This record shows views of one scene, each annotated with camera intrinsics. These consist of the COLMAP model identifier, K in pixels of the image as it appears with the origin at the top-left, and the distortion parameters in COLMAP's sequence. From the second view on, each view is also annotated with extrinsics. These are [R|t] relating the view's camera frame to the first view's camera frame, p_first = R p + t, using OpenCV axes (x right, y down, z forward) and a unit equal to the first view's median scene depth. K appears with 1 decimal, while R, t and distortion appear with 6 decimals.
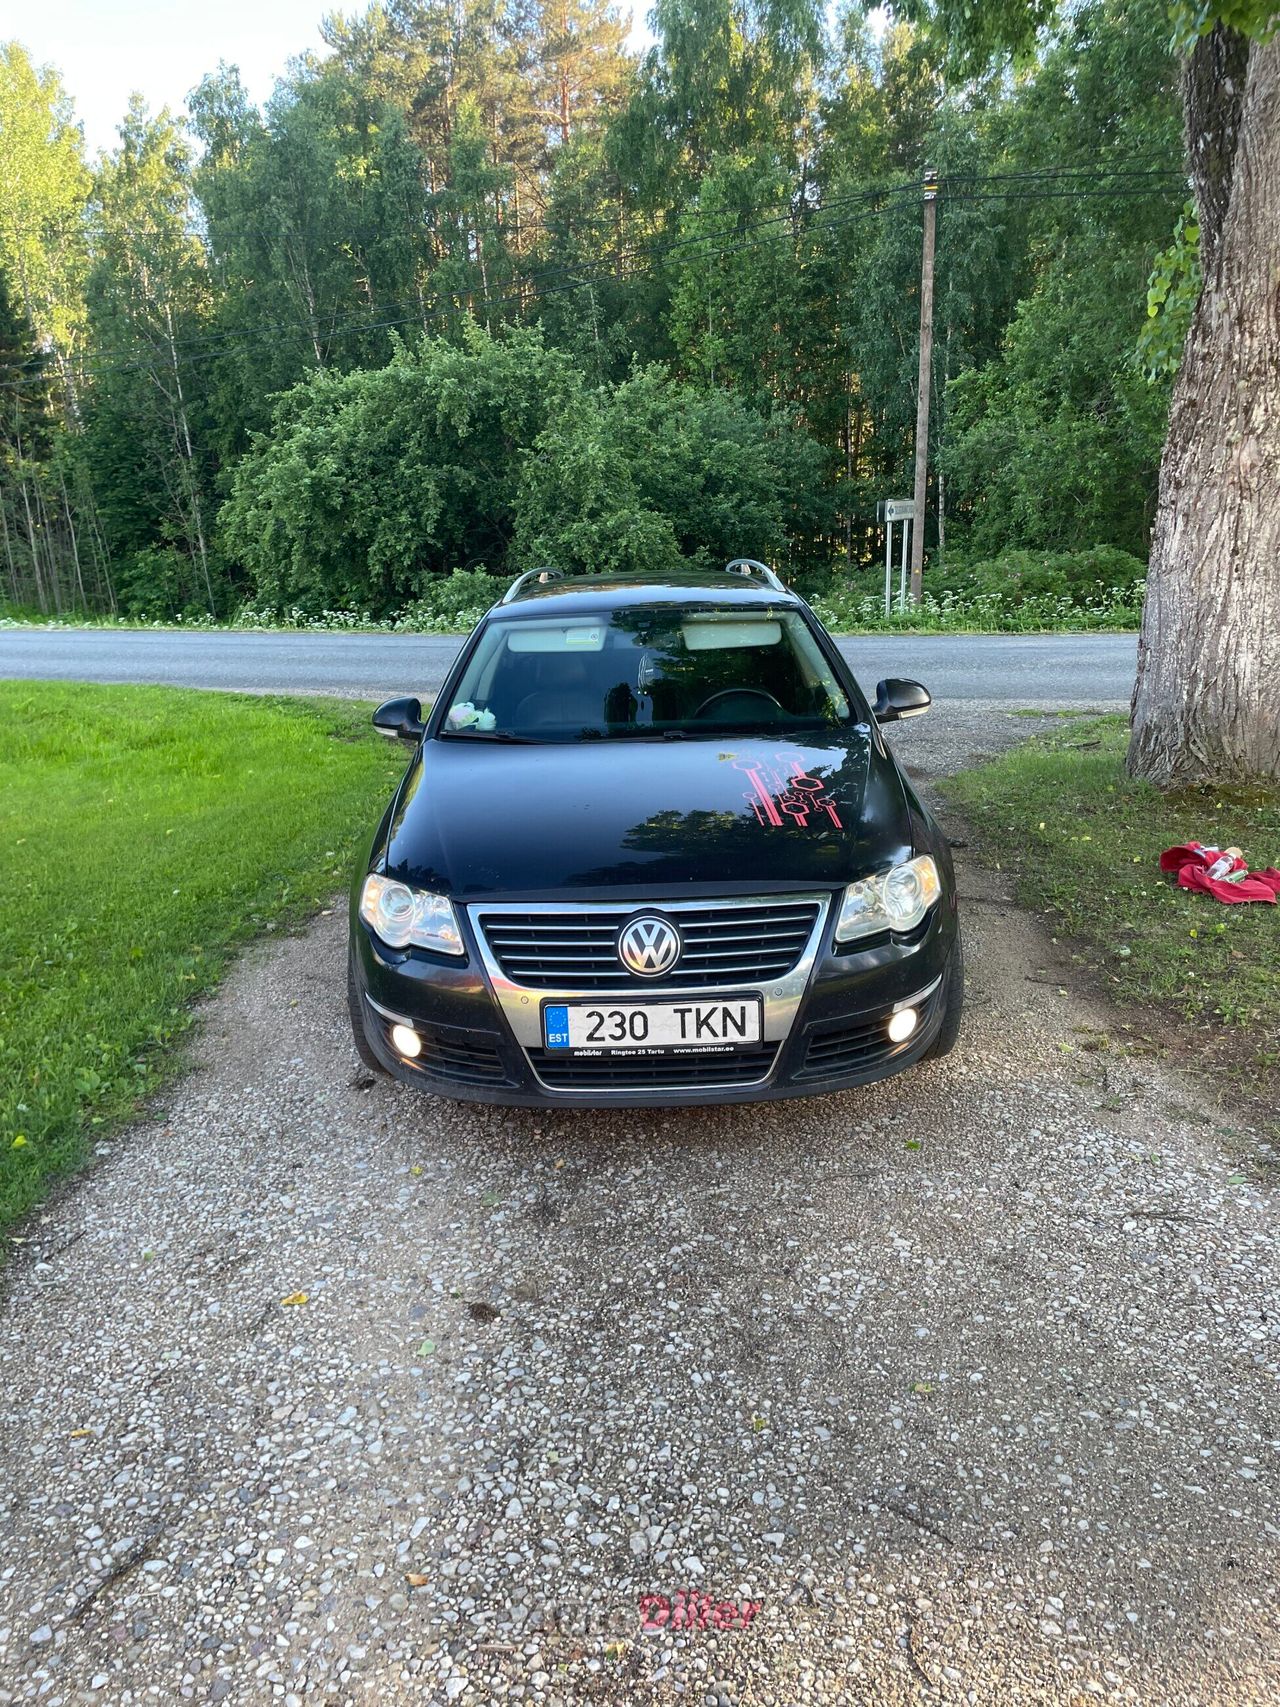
lens RADIAL K [[1311.1, 0, 637.4], [0, 1311.1, 882.7], [0, 0, 1]] dist [0.099665, -0.114368]
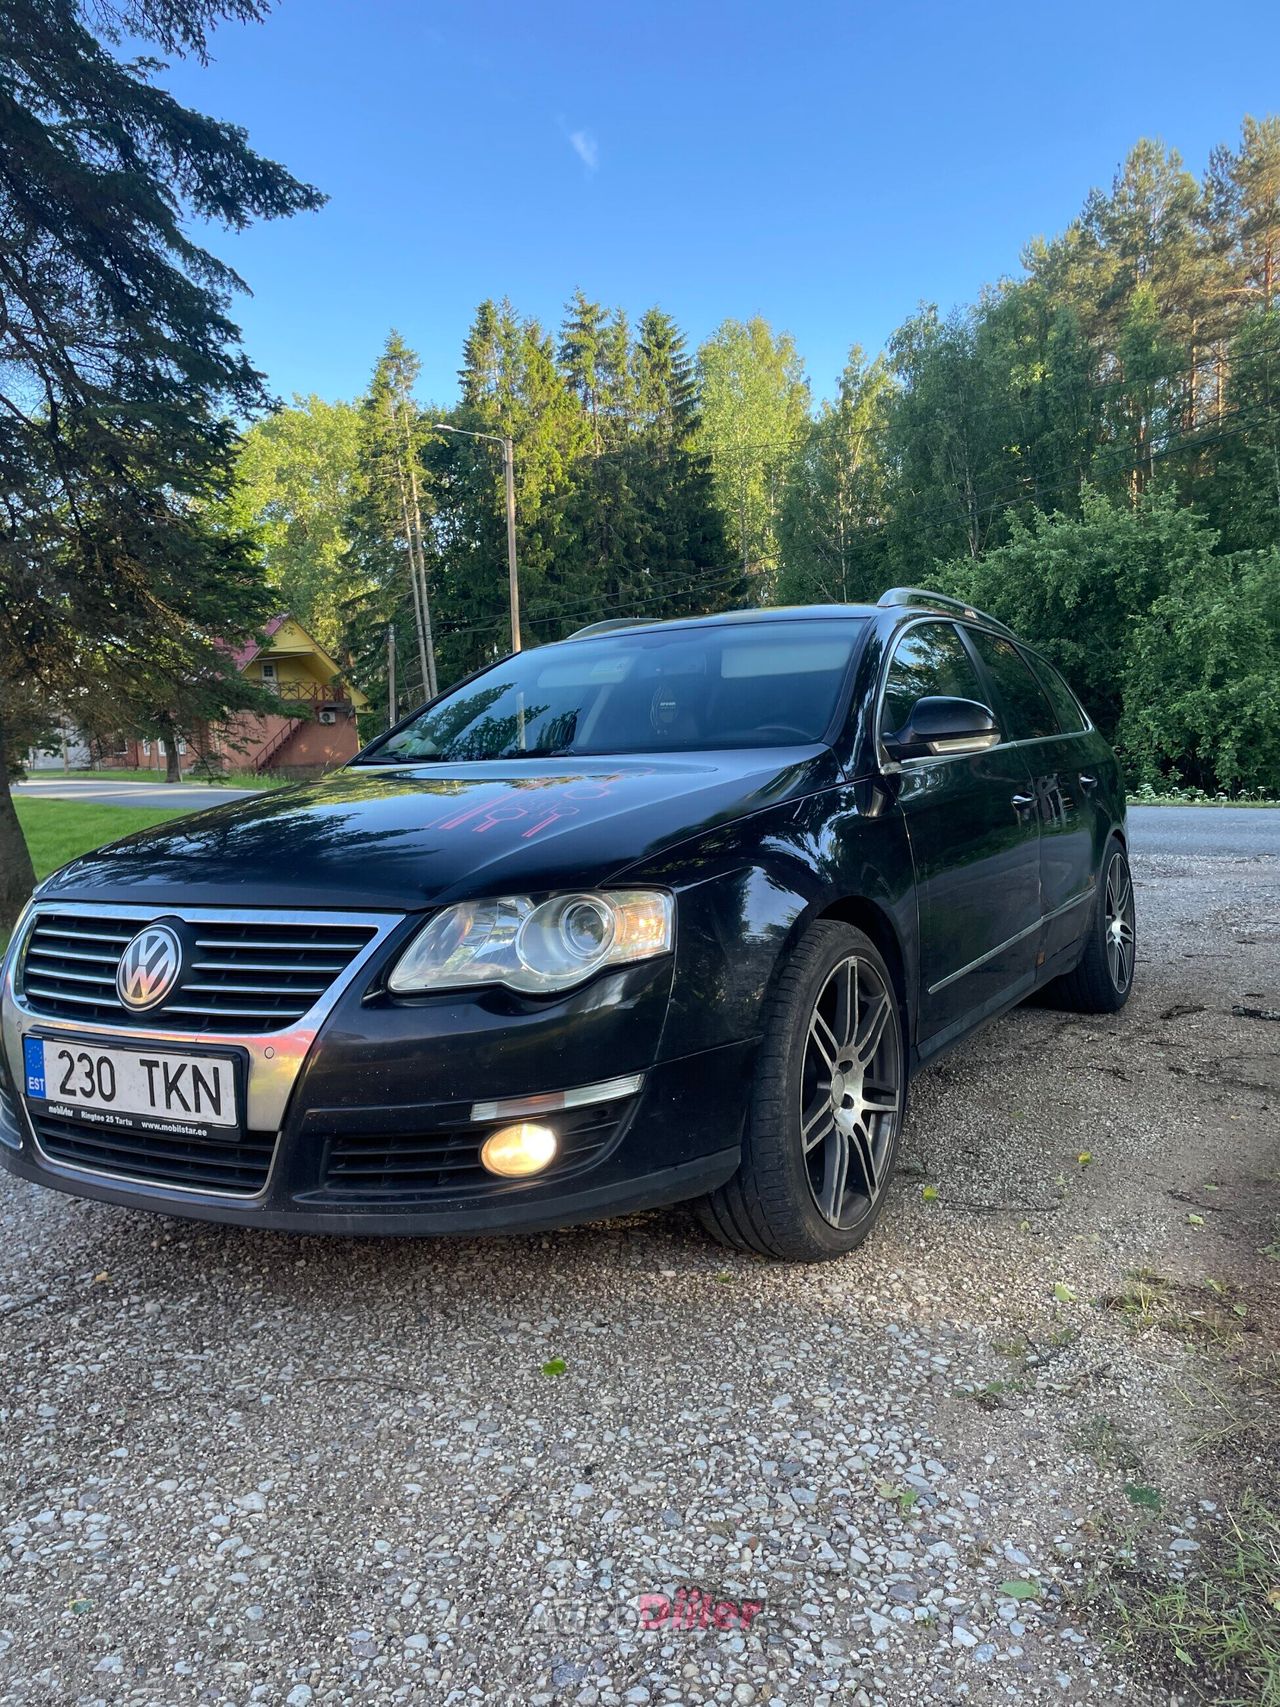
lens RADIAL K [[1311.1, 0, 637.4], [0, 1311.1, 882.7], [0, 0, 1]] dist [0.099665, -0.114368]
pose [[0.865340, 0.050051, -0.498679, 0.082377], [-0.126077, 0.984743, -0.119941, 0.007956], [0.485068, 0.166662, 0.858448, 0.073568]]
